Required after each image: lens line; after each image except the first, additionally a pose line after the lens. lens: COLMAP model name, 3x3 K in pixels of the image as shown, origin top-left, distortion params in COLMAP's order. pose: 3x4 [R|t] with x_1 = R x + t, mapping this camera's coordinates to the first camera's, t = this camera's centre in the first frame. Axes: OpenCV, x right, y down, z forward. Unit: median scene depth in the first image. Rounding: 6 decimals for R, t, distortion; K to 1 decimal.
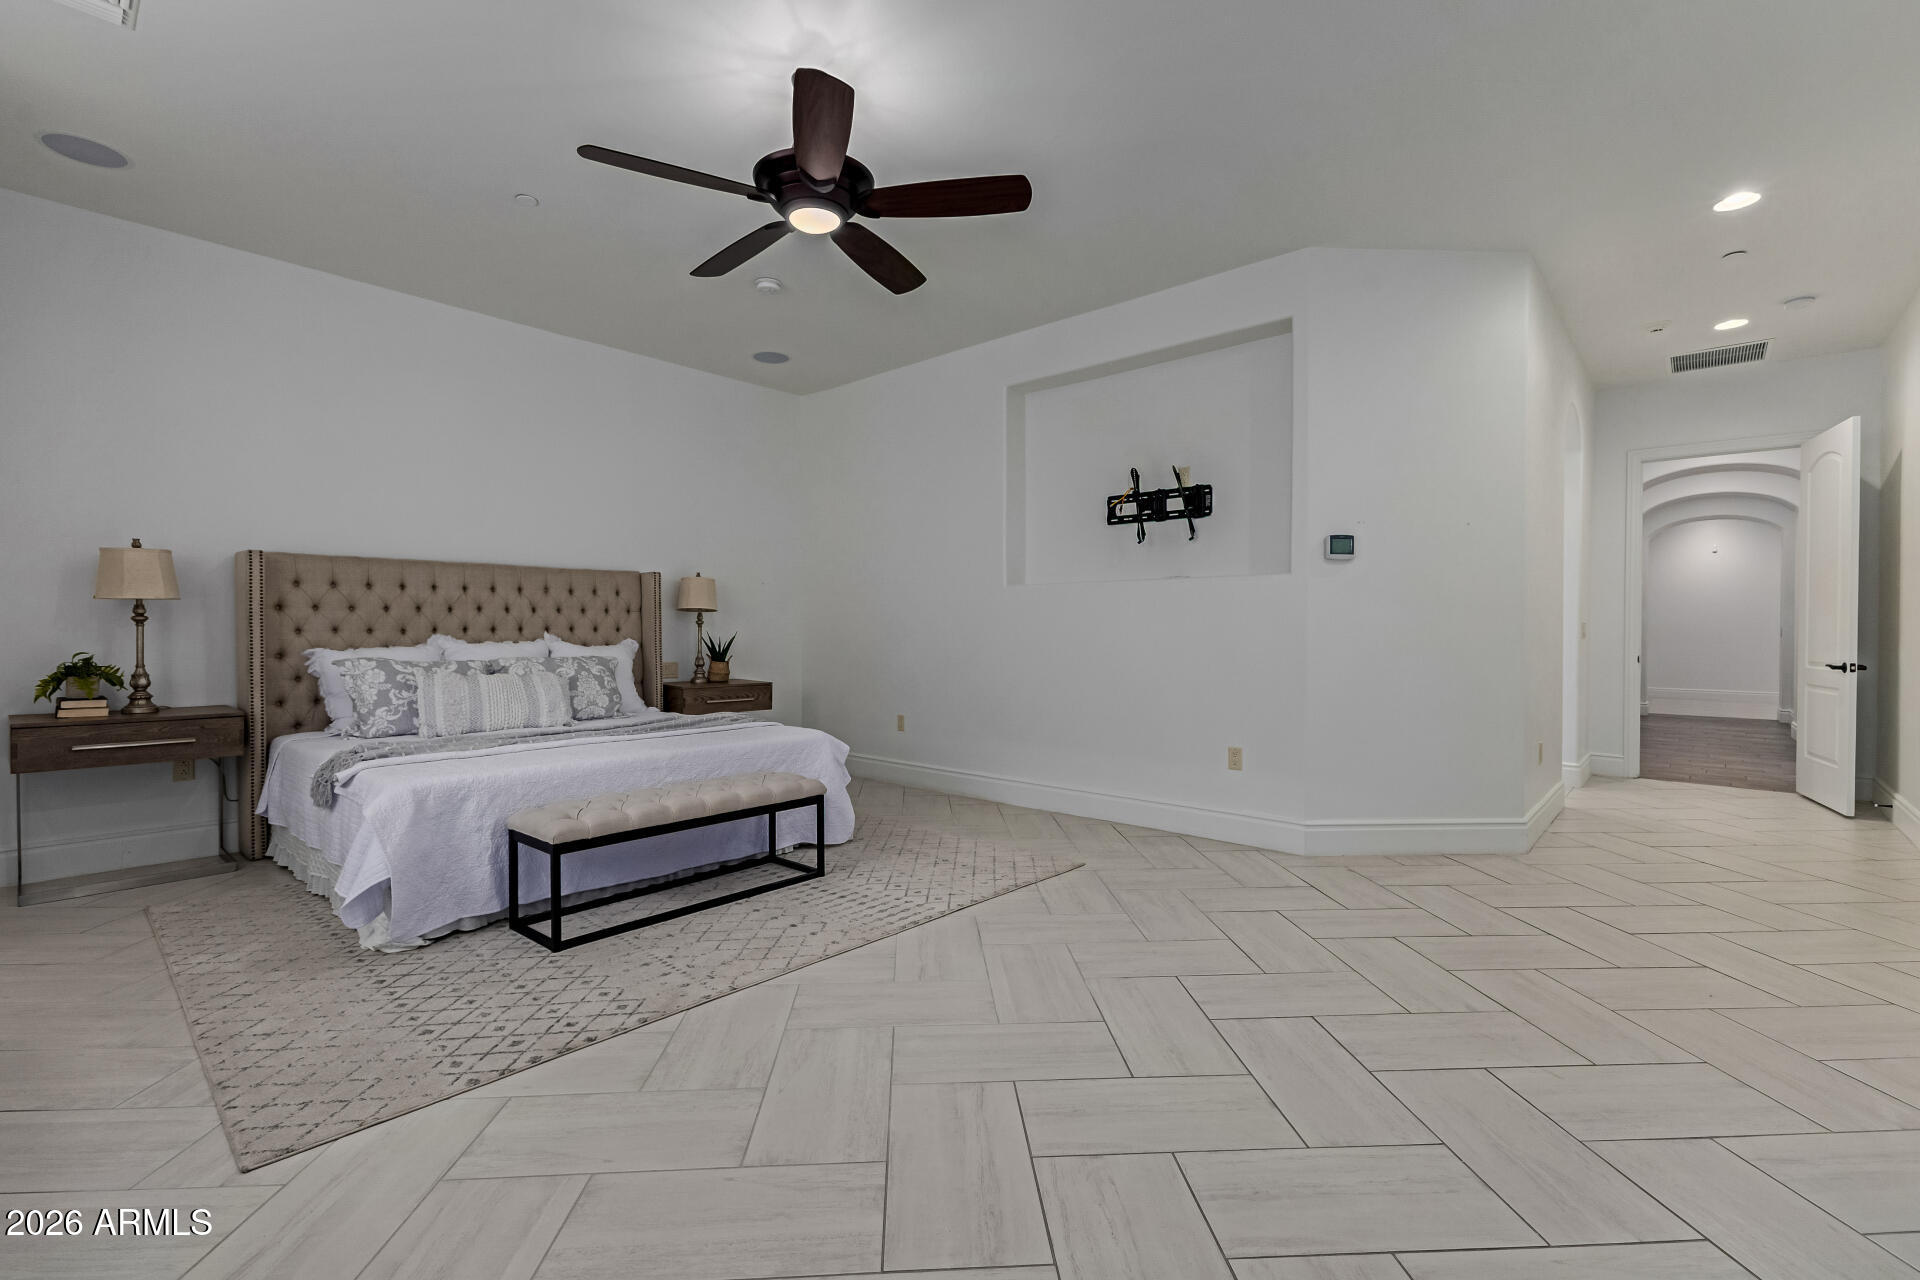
lens RADIAL K [[836.7, 0, 962.6], [0, 836.7, 631.9], [0, 0, 1]] dist [0.003729, 0.000317]
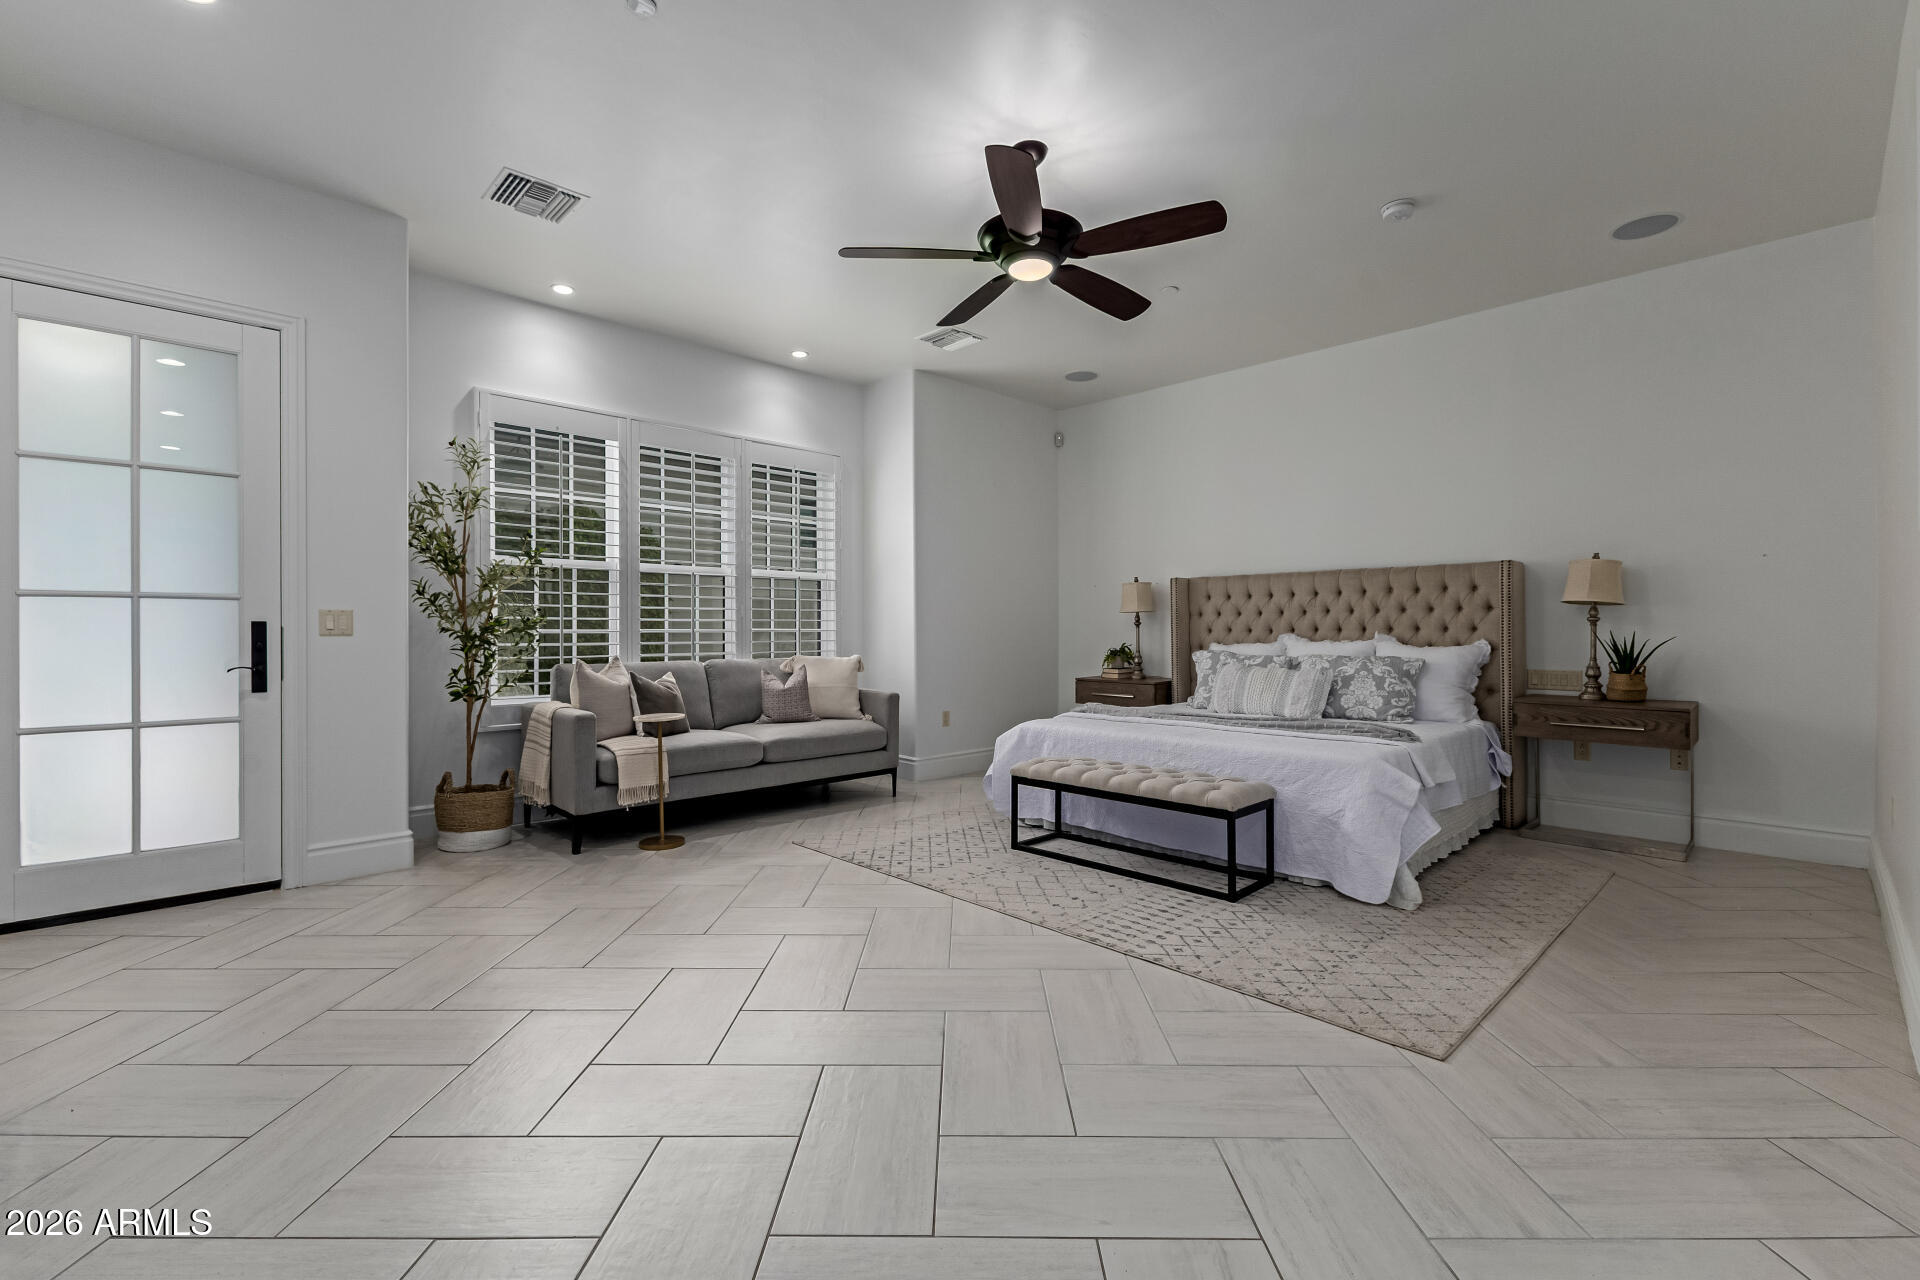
lens RADIAL K [[828.2, 0, 964.0], [0, 828.2, 627.6], [0, 0, 1]] dist [0.000219, 0.000001]
pose [[-0.058029, -0.004225, -0.998306, 0.613379], [-0.001859, 0.999990, -0.004124, 0.000150], [0.998313, 0.001617, -0.058036, 0.630097]]
